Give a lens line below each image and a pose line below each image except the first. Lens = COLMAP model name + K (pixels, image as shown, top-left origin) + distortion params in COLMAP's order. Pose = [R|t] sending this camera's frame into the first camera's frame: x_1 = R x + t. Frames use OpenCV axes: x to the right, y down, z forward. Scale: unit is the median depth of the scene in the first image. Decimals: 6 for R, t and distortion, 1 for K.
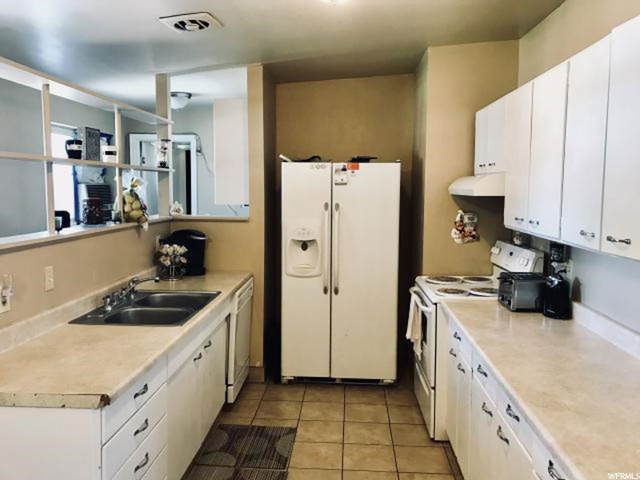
lens RADIAL K [[526.1, 0, 320.8], [0, 526.1, 230.1], [0, 0, 1]] dist [0.062667, -0.124722]
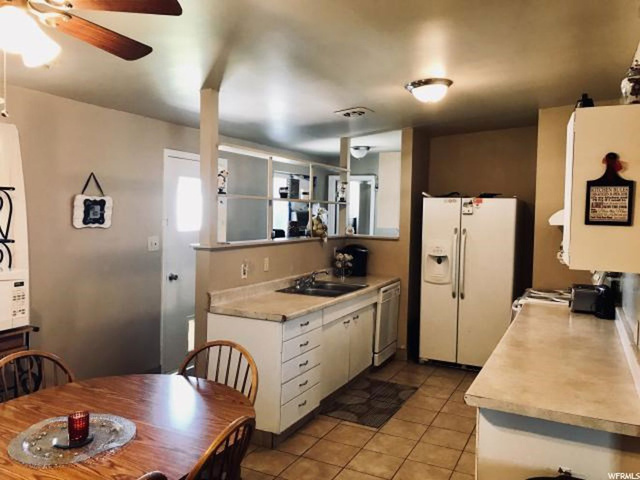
lens RADIAL K [[524.3, 0, 316.7], [0, 524.3, 228.9], [0, 0, 1]] dist [0.053810, -0.001124]
pose [[0.918463, 0.026817, -0.394596, 0.217406], [-0.048103, 0.997866, -0.044147, 0.025888], [0.392570, 0.059529, 0.917794, -0.362544]]
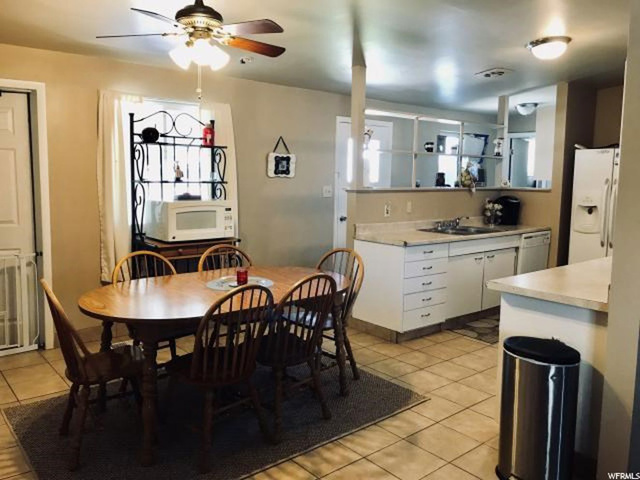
lens RADIAL K [[526.1, 0, 320.8], [0, 526.1, 230.1], [0, 0, 1]] dist [0.062667, -0.124722]
pose [[0.684640, 0.076309, -0.724876, 0.517390], [-0.068956, 0.996825, 0.039810, 0.077939], [0.725613, 0.022729, 0.687728, -0.475967]]
